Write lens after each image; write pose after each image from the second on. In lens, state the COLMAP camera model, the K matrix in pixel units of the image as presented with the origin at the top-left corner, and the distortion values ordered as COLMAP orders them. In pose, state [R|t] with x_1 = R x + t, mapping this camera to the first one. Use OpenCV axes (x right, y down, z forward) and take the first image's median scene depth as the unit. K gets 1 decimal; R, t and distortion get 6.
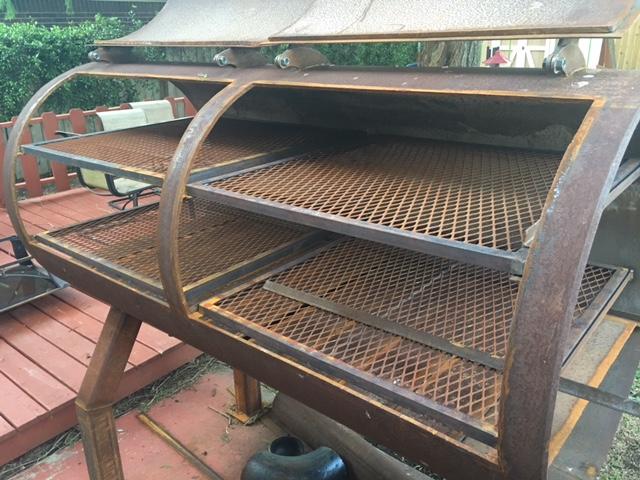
lens RADIAL K [[546.6, 0, 318.9], [0, 546.6, 237.1], [0, 0, 1]] dist [0.081310, -0.115184]
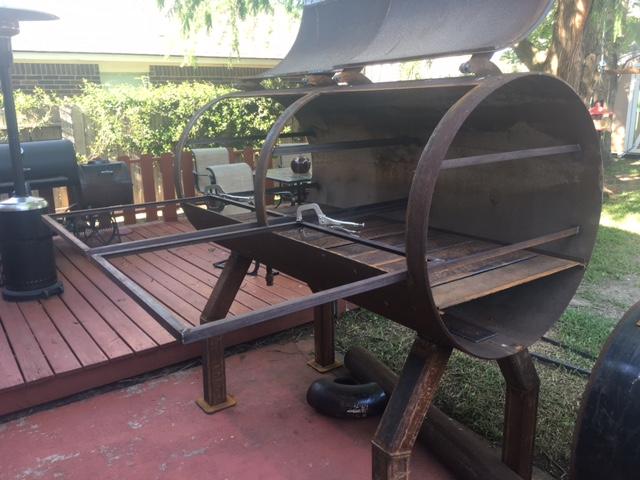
lens RADIAL K [[549.1, 0, 319.7], [0, 549.1, 234.0], [0, 0, 1]] dist [0.081529, -0.116137]
pose [[0.968409, 0.063672, -0.241102, 0.229297], [-0.091788, 0.989988, -0.107231, 0.237642], [0.231861, 0.125973, 0.964558, -0.402112]]
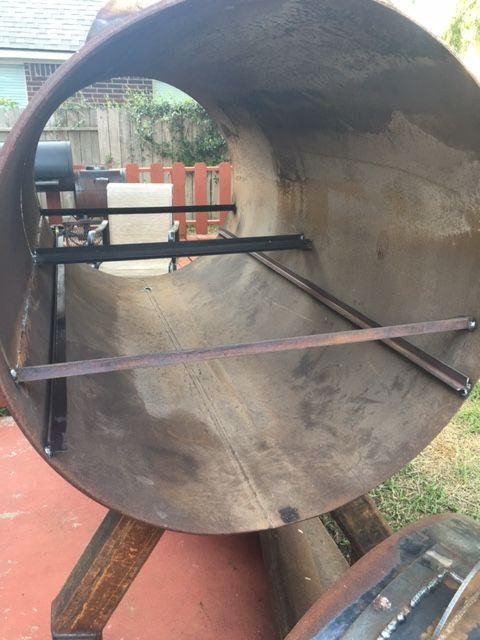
lens RADIAL K [[546.6, 0, 244.0], [0, 546.6, 319.9], [0, 0, 1]] dist [0.081310, -0.115184]
pose [[0.844858, 0.213456, -0.490563, 0.555228], [-0.216408, 0.974943, 0.051518, 0.079502], [0.489268, 0.062636, 0.869881, 0.163544]]
